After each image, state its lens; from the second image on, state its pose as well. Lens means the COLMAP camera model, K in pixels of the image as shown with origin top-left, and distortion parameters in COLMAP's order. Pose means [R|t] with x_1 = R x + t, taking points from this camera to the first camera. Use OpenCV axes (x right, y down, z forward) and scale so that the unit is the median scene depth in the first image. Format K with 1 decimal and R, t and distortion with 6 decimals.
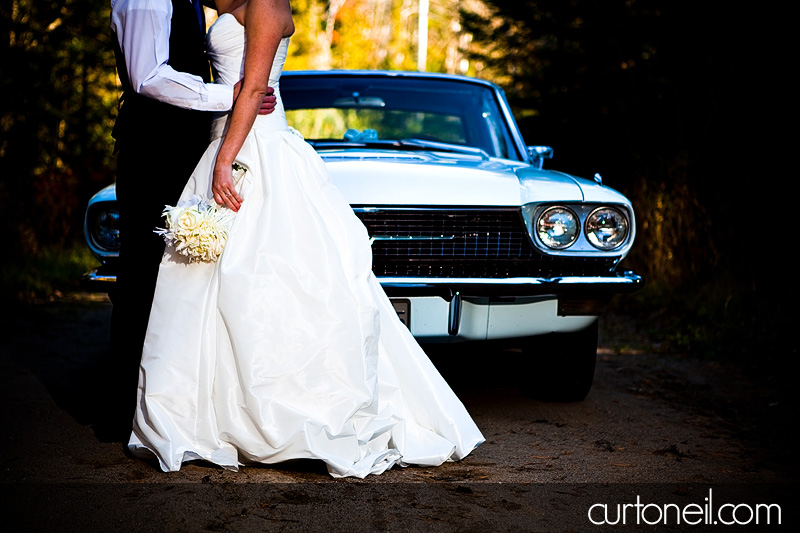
lens RADIAL K [[1610.2, 0, 400.0], [0, 1610.2, 266.5], [0, 0, 1]] dist [0.003273, 0.012243]
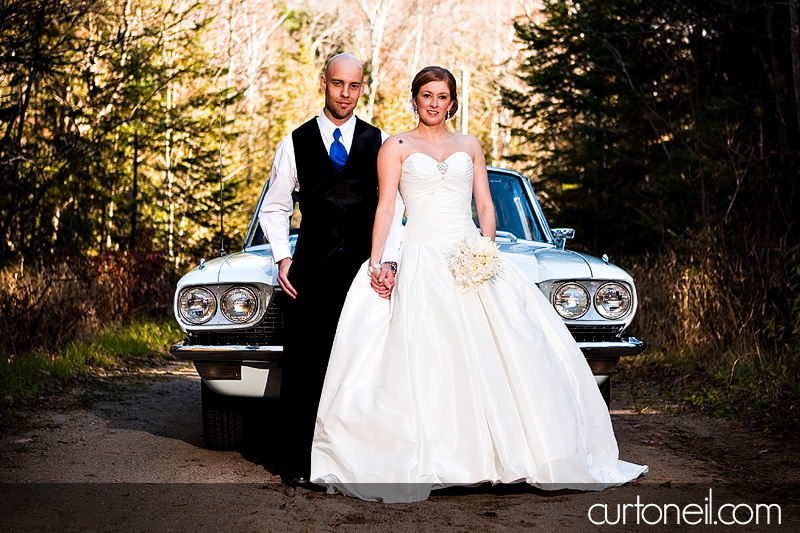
lens RADIAL K [[1109.7, 0, 400.0], [0, 1109.7, 266.5], [0, 0, 1]] dist [-0.021251, -0.013732]
pose [[0.999525, -0.013576, -0.027665, -0.006097], [0.011960, 0.998258, -0.057773, -0.004783], [0.028401, 0.057415, 0.997946, 0.229808]]
